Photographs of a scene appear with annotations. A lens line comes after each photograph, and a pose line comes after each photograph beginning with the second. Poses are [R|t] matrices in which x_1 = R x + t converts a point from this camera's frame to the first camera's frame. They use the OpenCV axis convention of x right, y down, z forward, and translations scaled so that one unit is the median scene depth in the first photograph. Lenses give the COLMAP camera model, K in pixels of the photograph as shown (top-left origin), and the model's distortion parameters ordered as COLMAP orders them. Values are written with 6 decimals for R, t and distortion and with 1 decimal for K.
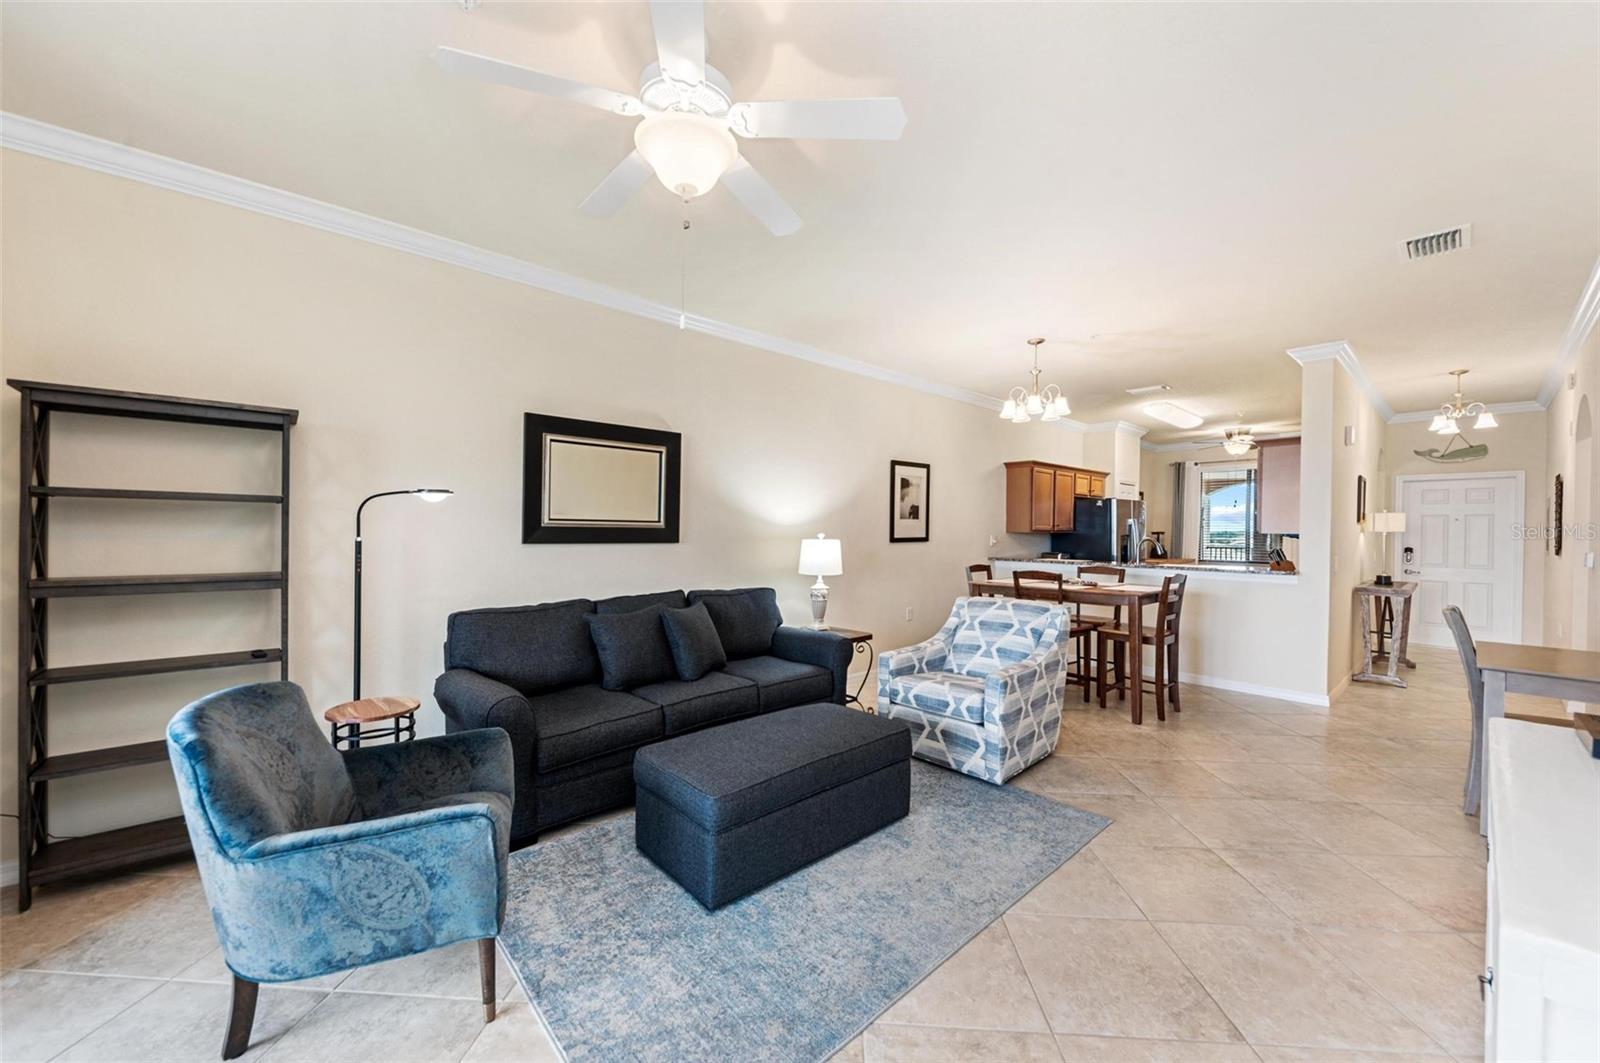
lens RADIAL K [[596.5, 0, 798.3], [0, 596.5, 535.3], [0, 0, 1]] dist [0.002756, 0.000279]
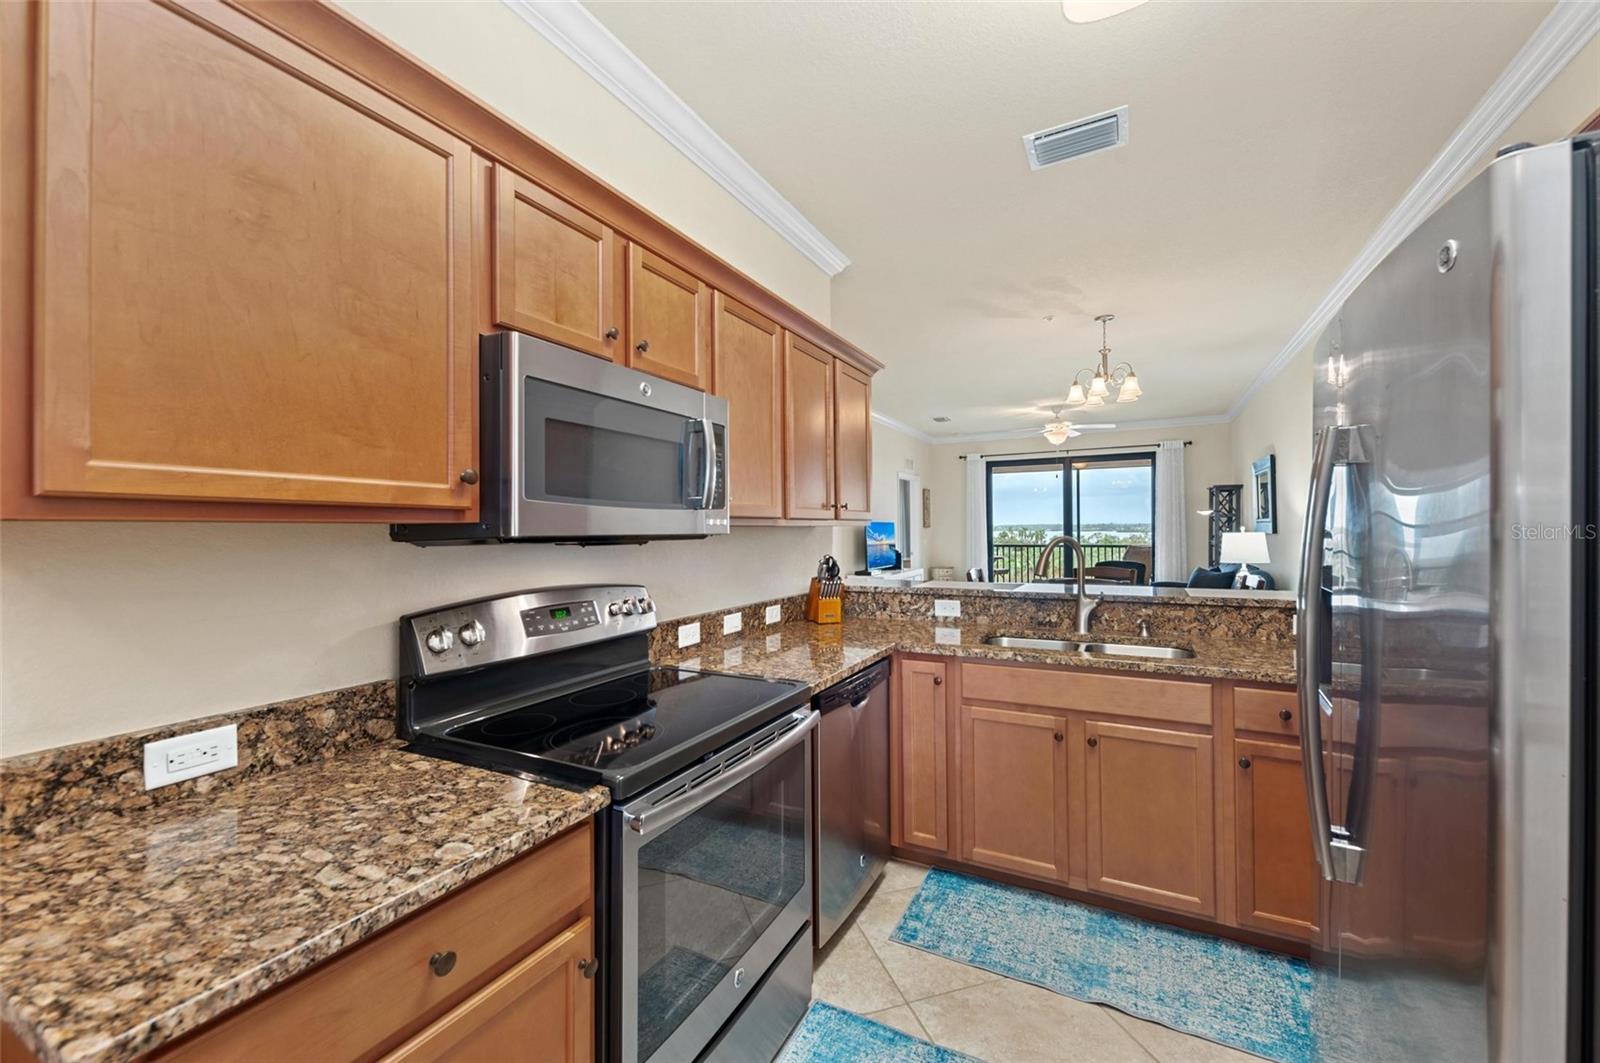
lens RADIAL K [[630.5, 0, 801.4], [0, 630.5, 527.1], [0, 0, 1]] dist [0.001964, -0.000498]
pose [[-0.935066, -0.001540, -0.354470, 1.344014], [-0.002252, 0.999996, 0.001598, -0.001978], [0.354466, 0.002293, -0.935066, 1.981256]]
